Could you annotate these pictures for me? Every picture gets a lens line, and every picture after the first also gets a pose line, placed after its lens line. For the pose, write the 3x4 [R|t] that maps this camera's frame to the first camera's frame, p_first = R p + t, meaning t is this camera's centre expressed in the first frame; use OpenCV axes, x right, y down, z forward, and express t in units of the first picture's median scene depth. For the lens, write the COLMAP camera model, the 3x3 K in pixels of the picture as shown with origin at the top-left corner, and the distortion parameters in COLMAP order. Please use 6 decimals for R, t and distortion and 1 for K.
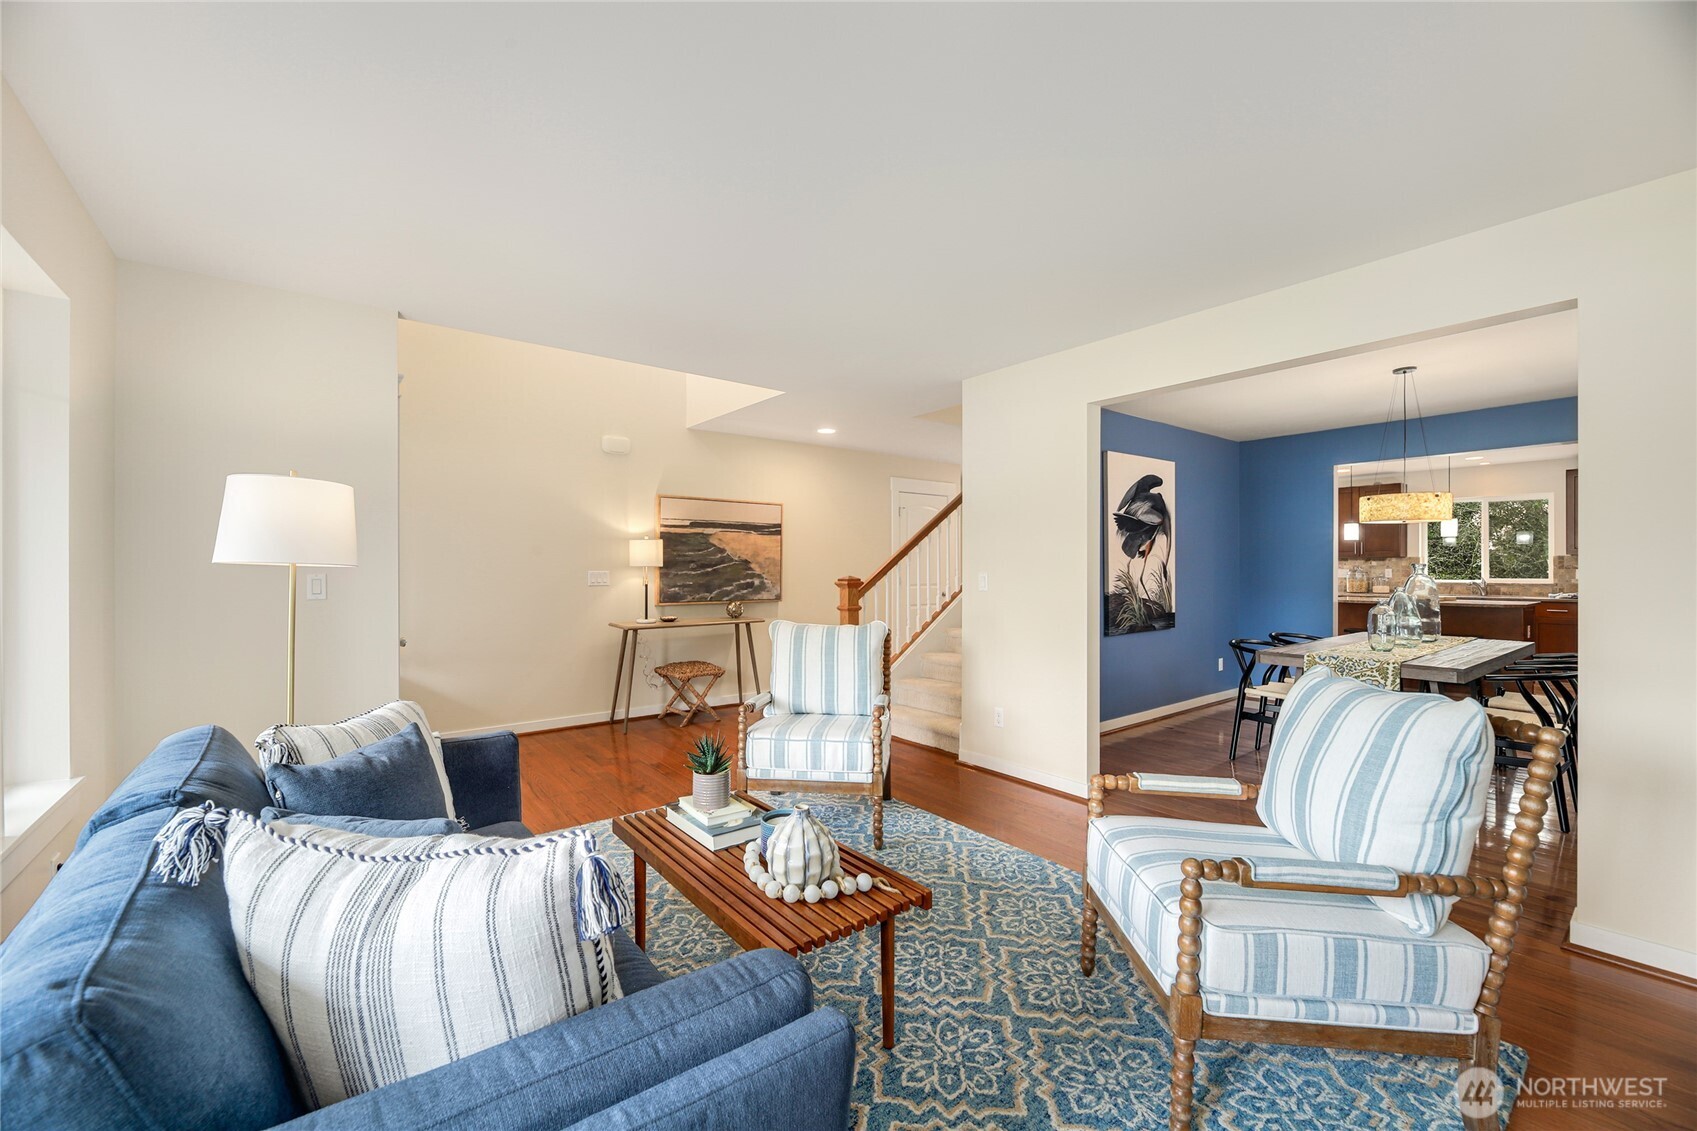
lens RADIAL K [[692.0, 0, 844.6], [0, 692.0, 565.9], [0, 0, 1]] dist [-0.002051, -0.000221]
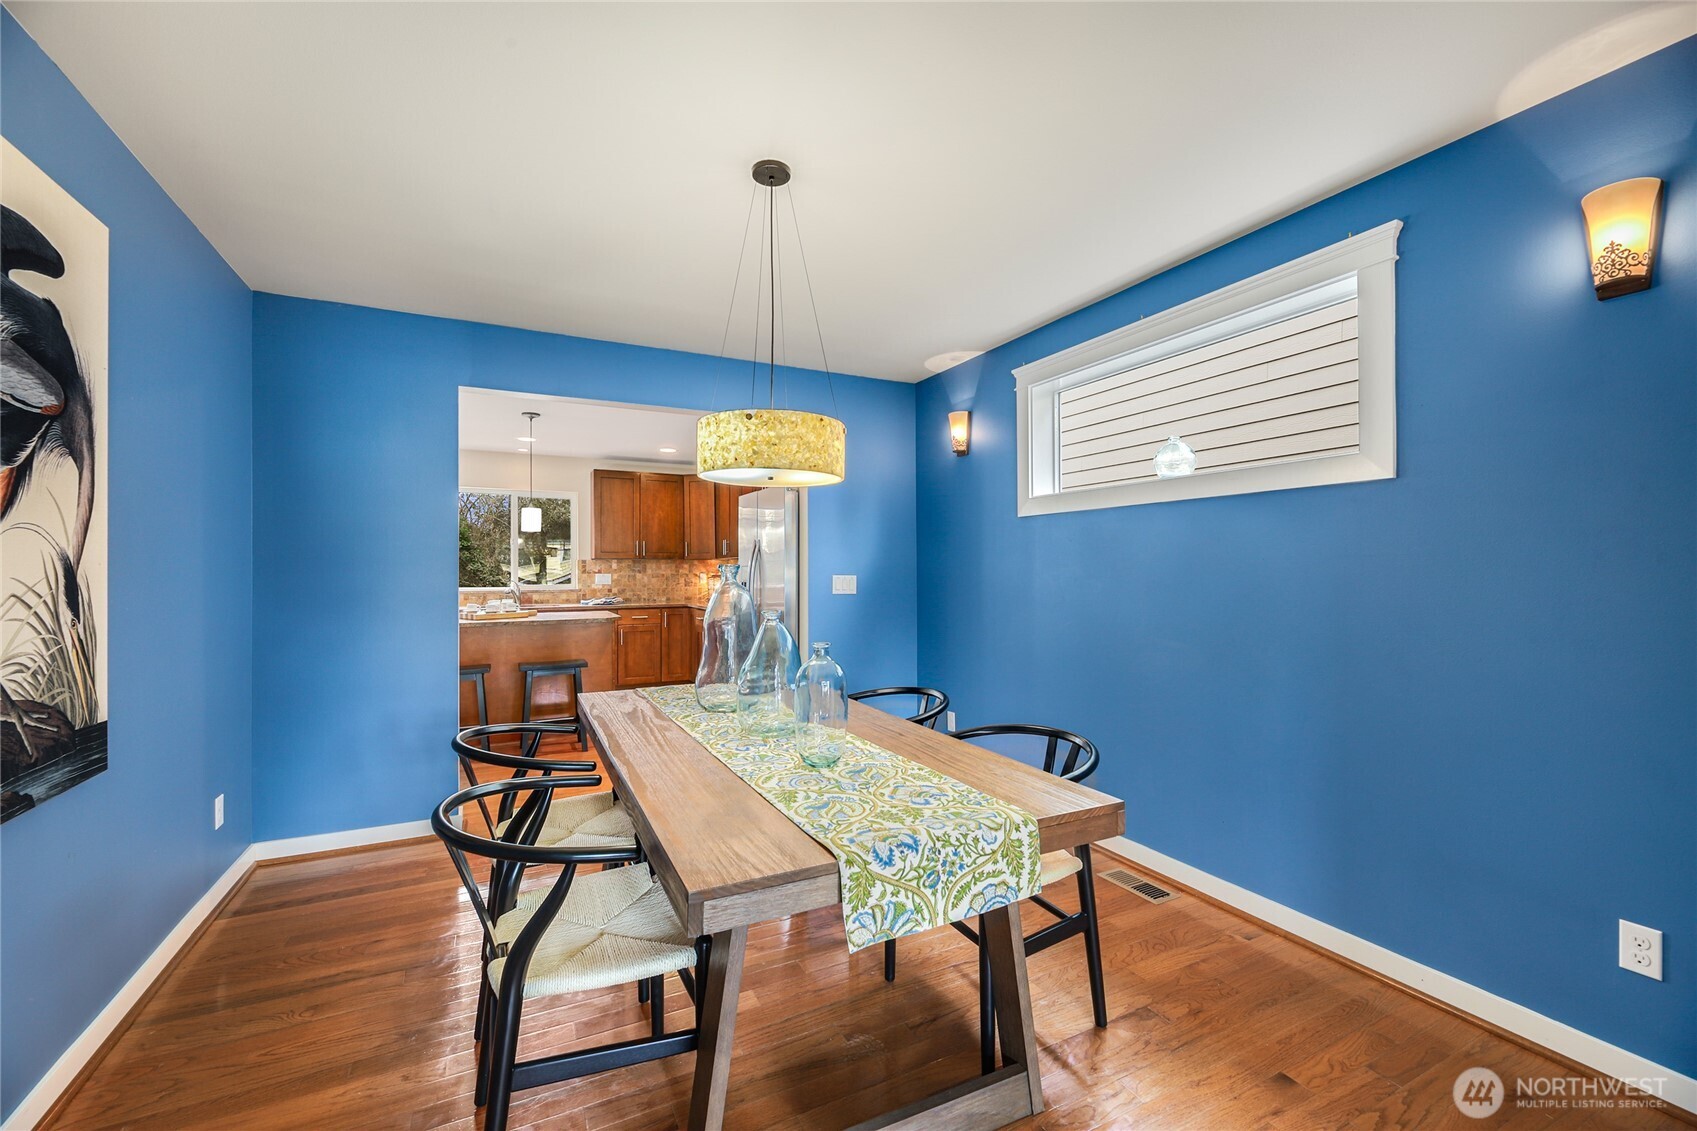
lens RADIAL K [[692.0, 0, 838.8], [0, 692.0, 568.2], [0, 0, 1]] dist [-0.002051, -0.000221]
pose [[0.203562, 0.003336, 0.979056, 0.260242], [0.001226, 0.999993, -0.003662, 0.001829], [-0.979061, 0.001946, 0.203557, 0.660591]]
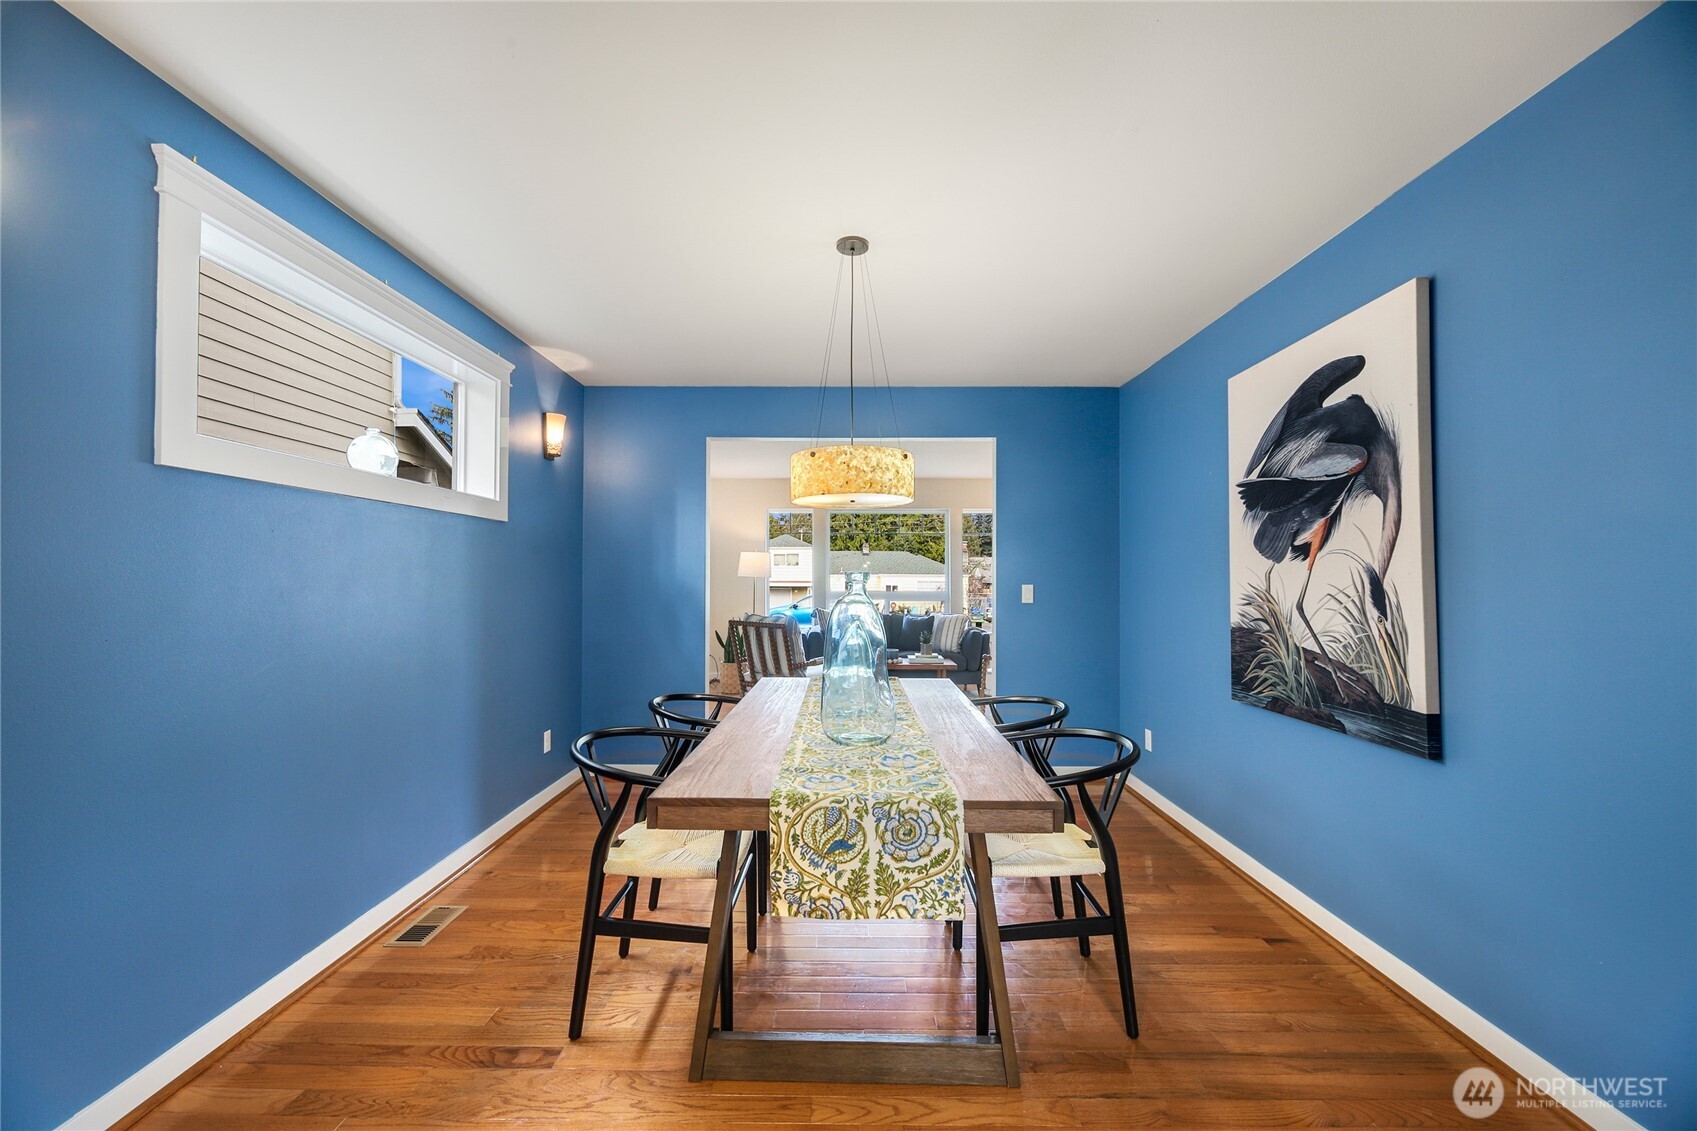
lens RADIAL K [[692.0, 0, 845.0], [0, 692.0, 573.1], [0, 0, 1]] dist [-0.002051, -0.000221]
pose [[-0.618437, -0.007332, -0.785800, 0.981938], [-0.002812, 0.999971, -0.007117, 0.001350], [0.785830, -0.002191, -0.618439, 1.049364]]
